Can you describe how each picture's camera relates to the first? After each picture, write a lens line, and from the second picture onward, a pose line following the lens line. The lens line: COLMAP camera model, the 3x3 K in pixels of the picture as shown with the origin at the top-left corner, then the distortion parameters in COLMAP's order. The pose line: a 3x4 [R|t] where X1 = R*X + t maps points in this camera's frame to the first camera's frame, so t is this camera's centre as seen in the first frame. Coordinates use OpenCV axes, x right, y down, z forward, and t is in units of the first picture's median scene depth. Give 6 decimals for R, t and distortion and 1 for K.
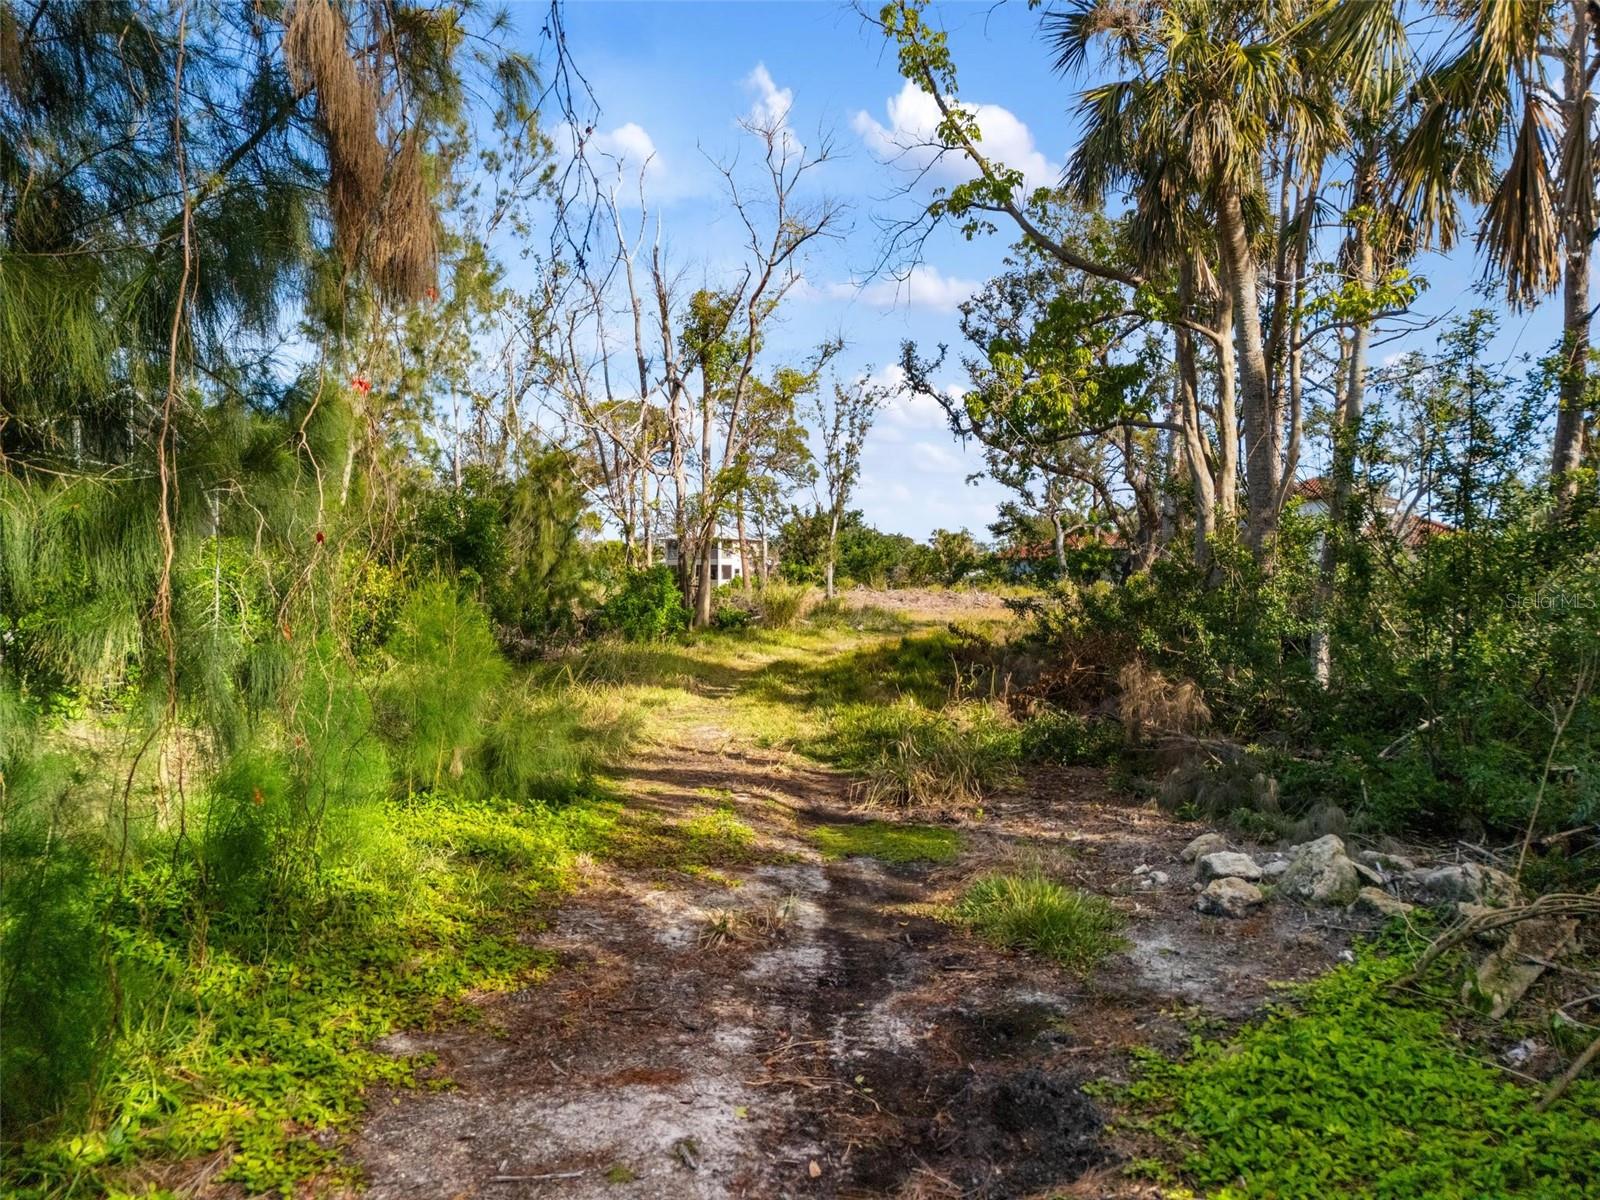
lens RADIAL K [[1134.5, 0, 800.8], [0, 1134.5, 606.3], [0, 0, 1]] dist [0.014380, -0.000117]
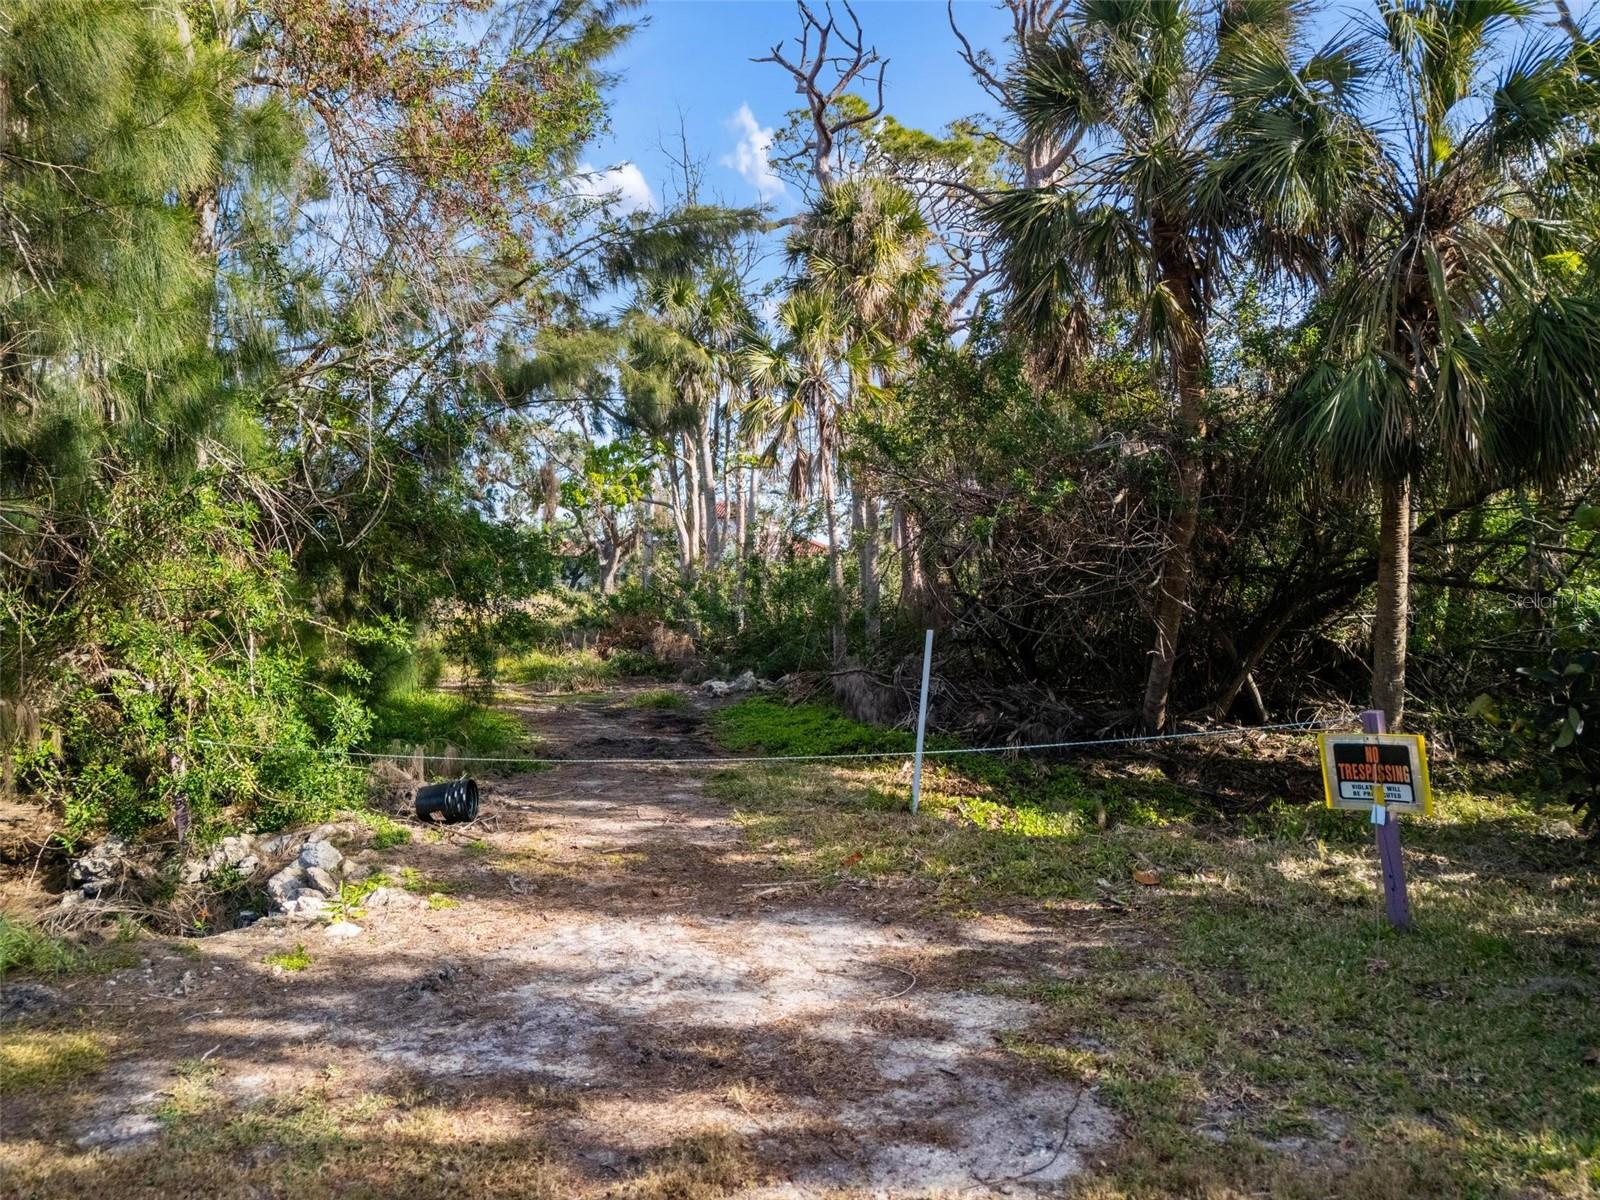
lens RADIAL K [[1134.5, 0, 800.3], [0, 1134.5, 600.2], [0, 0, 1]] dist [0.014380, -0.000117]
pose [[0.880043, -0.014553, 0.474671, -0.490163], [0.018149, 0.999831, -0.002995, 0.013248], [-0.474547, 0.011251, 0.880158, -0.999718]]
